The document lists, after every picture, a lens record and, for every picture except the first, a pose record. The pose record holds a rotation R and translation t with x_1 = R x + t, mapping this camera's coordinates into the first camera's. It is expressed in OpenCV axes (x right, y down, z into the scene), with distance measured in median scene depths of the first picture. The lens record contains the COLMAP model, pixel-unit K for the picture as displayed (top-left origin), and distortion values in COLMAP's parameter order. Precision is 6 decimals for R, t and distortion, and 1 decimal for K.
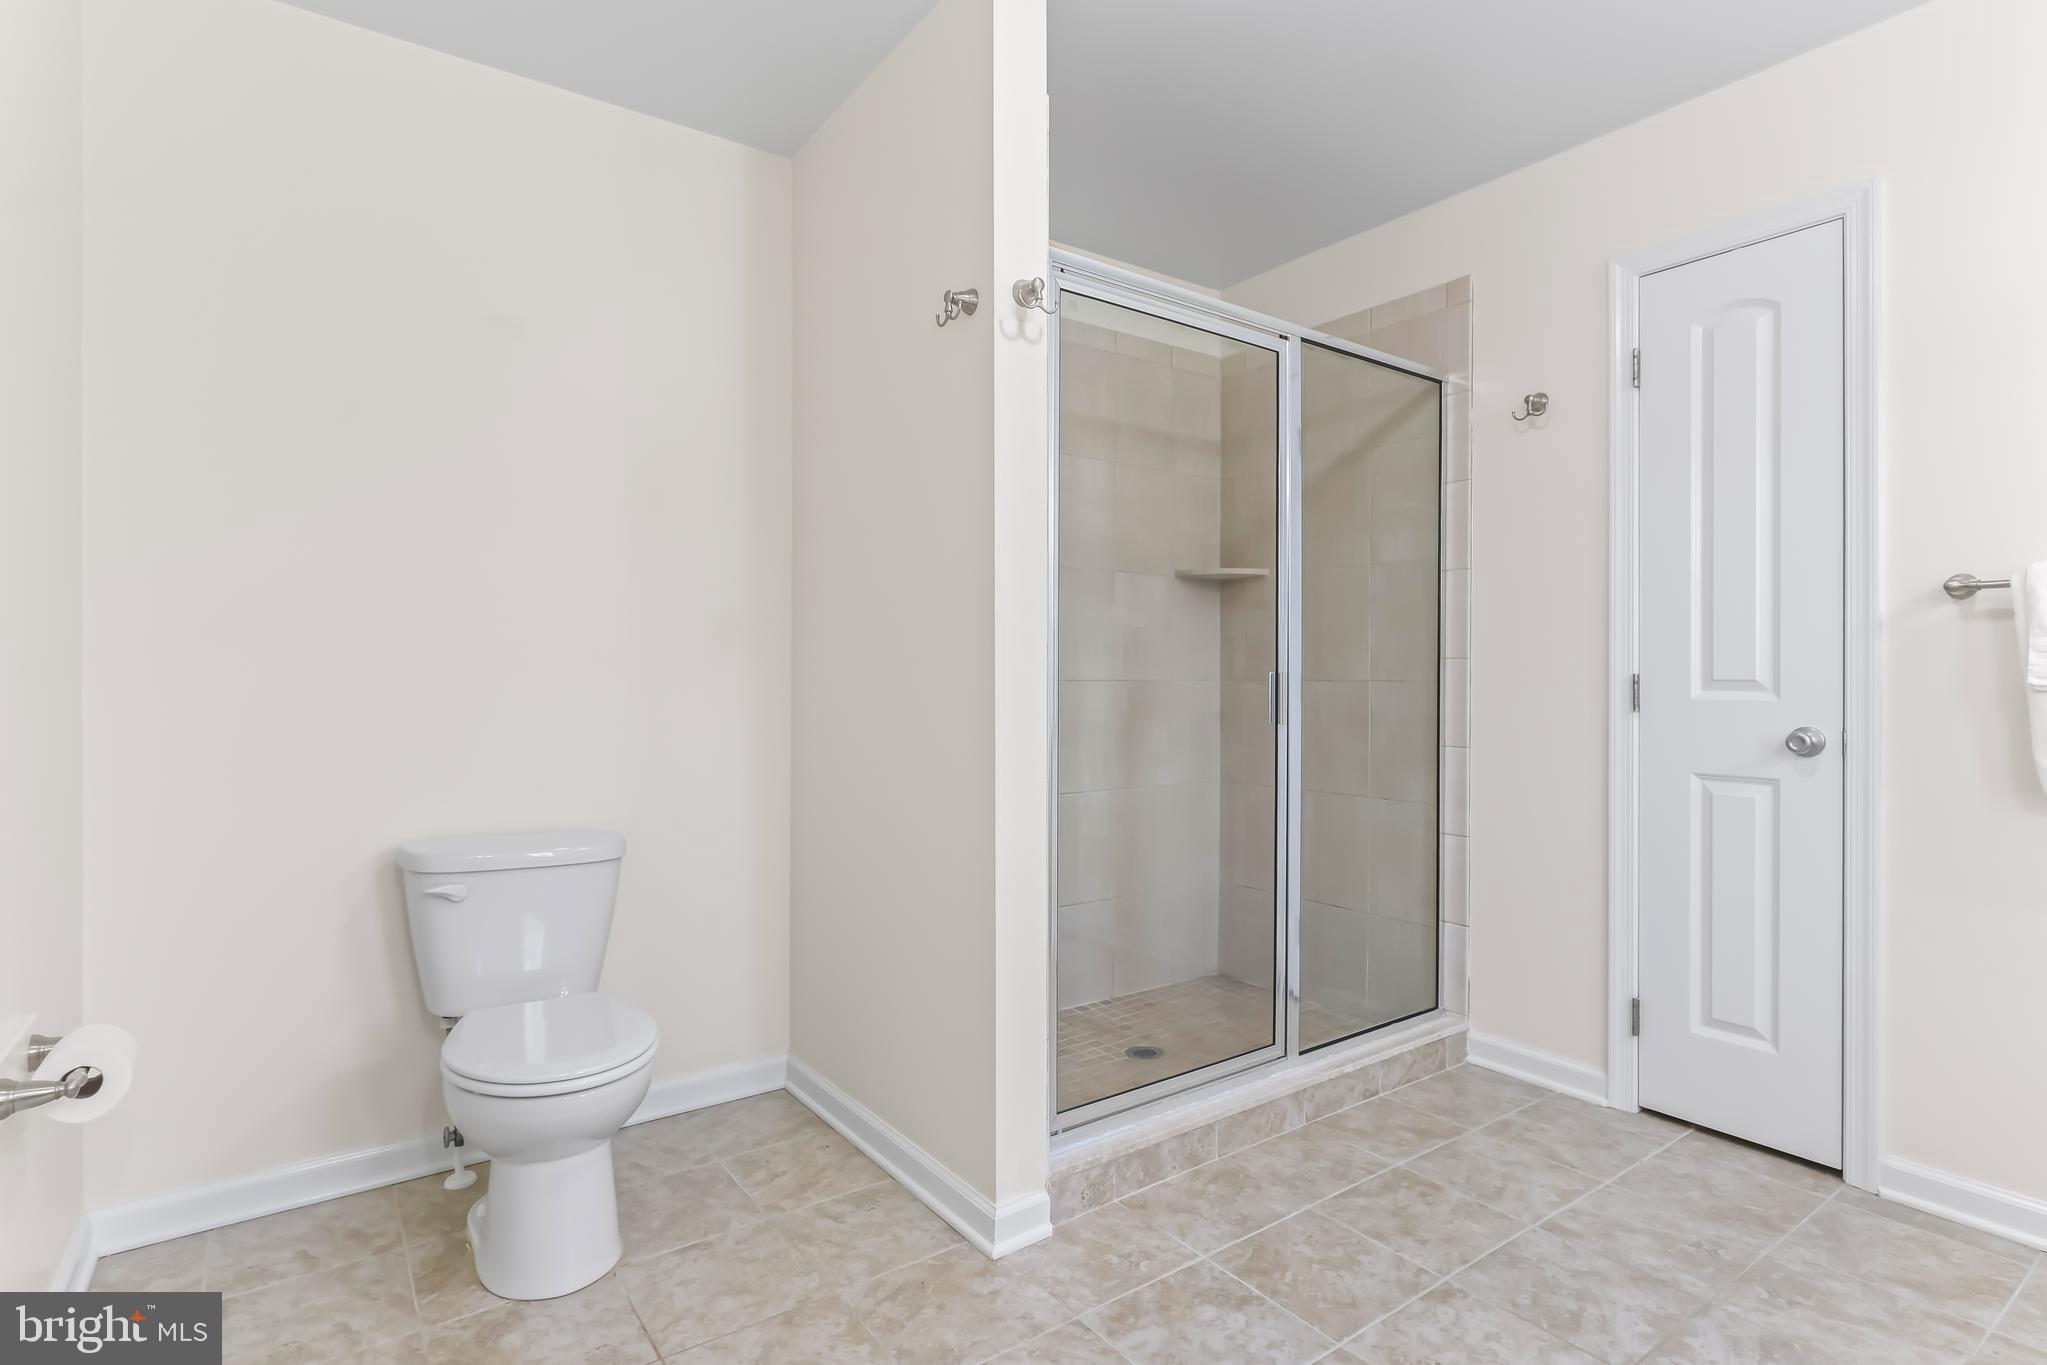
lens RADIAL K [[1044.0, 0, 1022.7], [0, 1044.0, 672.2], [0, 0, 1]] dist [-0.014835, 0.006088]
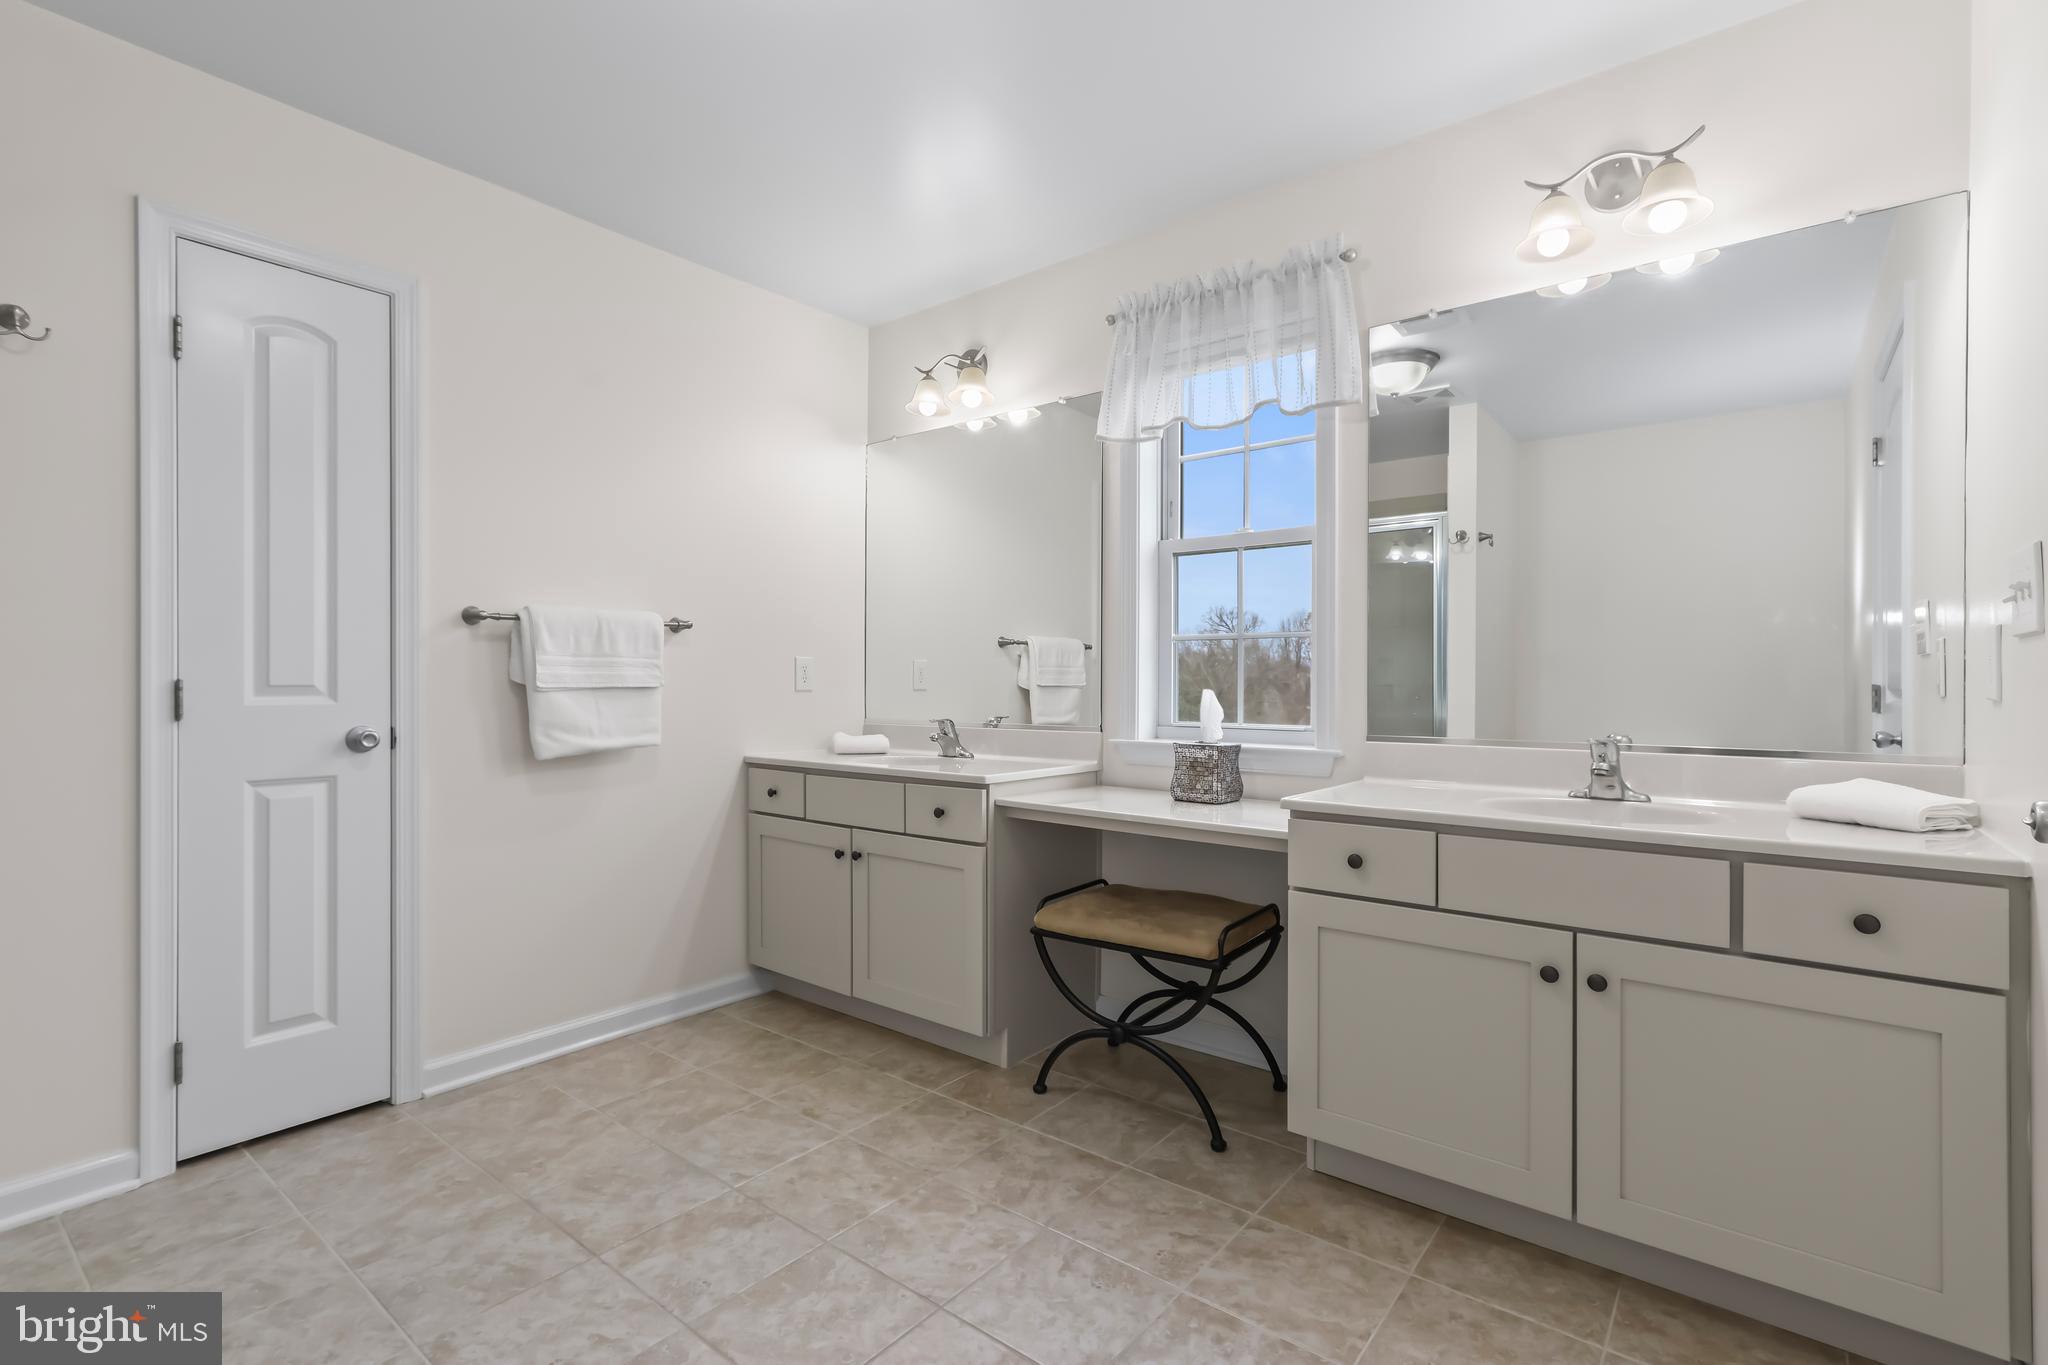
lens RADIAL K [[949.1, 0, 1020.7], [0, 949.1, 679.3], [0, 0, 1]] dist [-0.004652, 0.004491]
pose [[-0.284850, -0.000121, 0.958572, -0.445374], [-0.001478, 0.999999, -0.000313, 0.000745], [-0.958571, -0.001506, -0.284850, 0.600904]]
